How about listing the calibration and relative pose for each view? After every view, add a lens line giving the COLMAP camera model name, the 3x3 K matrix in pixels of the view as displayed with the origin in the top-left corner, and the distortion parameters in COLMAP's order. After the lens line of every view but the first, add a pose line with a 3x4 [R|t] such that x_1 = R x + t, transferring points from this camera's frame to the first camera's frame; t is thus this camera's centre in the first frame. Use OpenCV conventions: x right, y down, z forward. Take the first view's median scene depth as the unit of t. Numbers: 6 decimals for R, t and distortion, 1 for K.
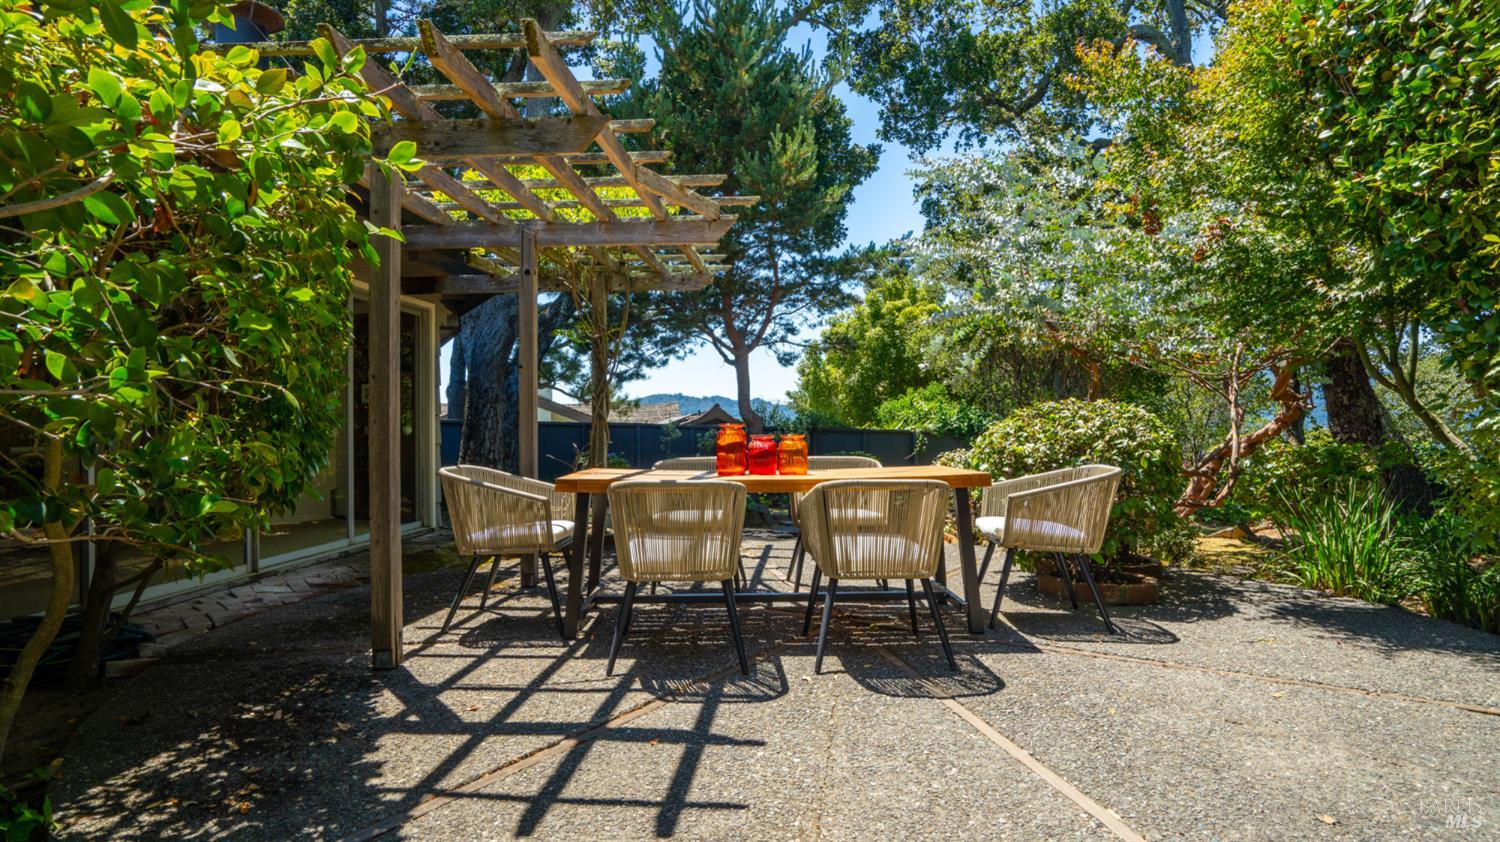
lens RADIAL K [[829.7, 0, 750.0], [0, 829.7, 421.0], [0, 0, 1]] dist [0.012640, -0.000562]
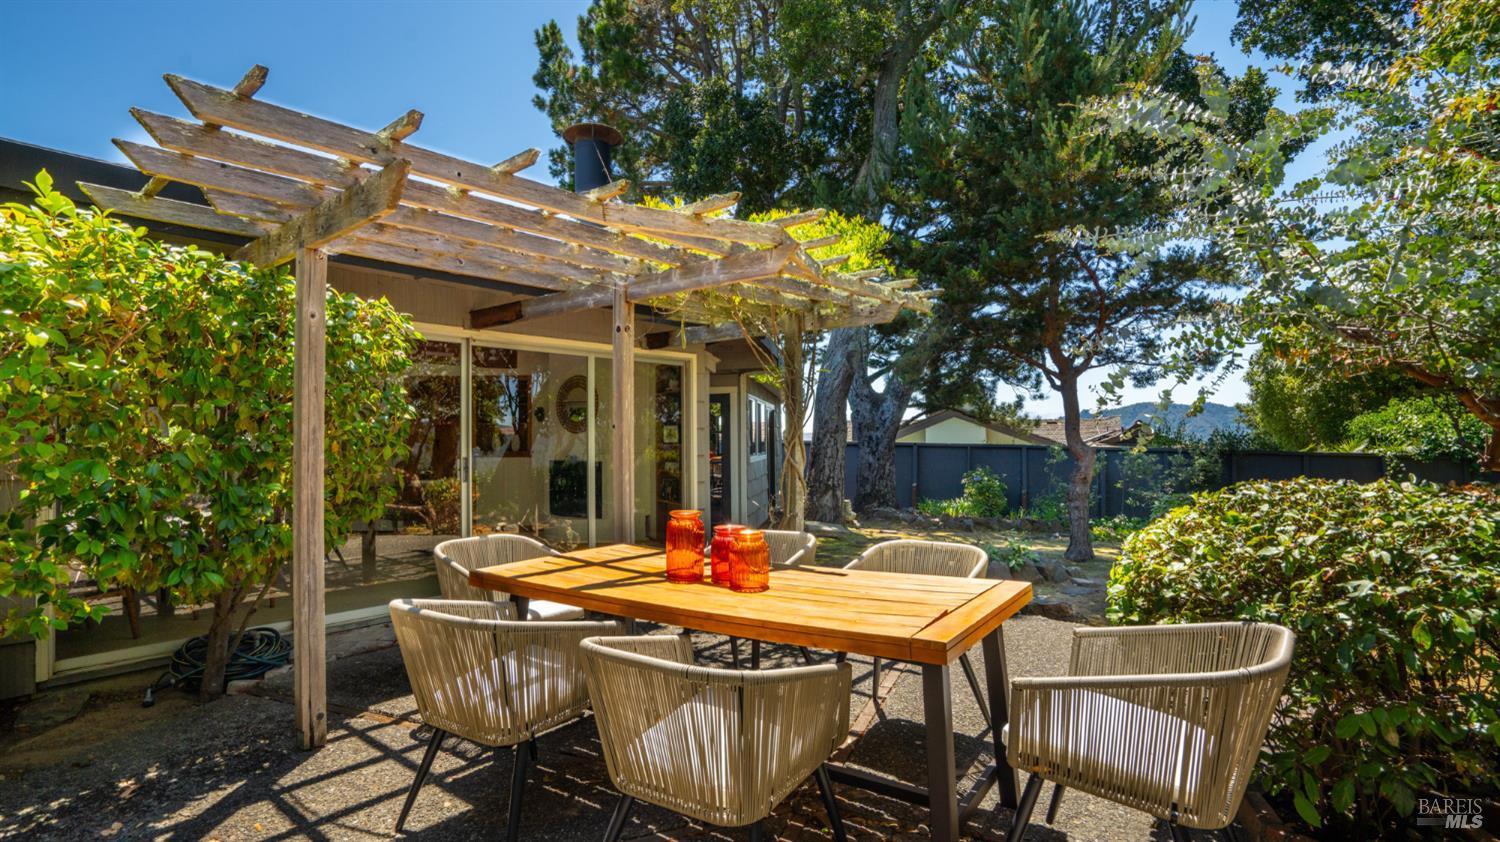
lens RADIAL K [[740.7, 0, 750.0], [0, 740.7, 421.0], [0, 0, 1]] dist [-0.000772, -0.000218]
pose [[0.845364, -0.015945, -0.533952, 0.067074], [0.006777, 0.999794, -0.019126, -0.011623], [0.534147, 0.012550, 0.845298, 0.078172]]
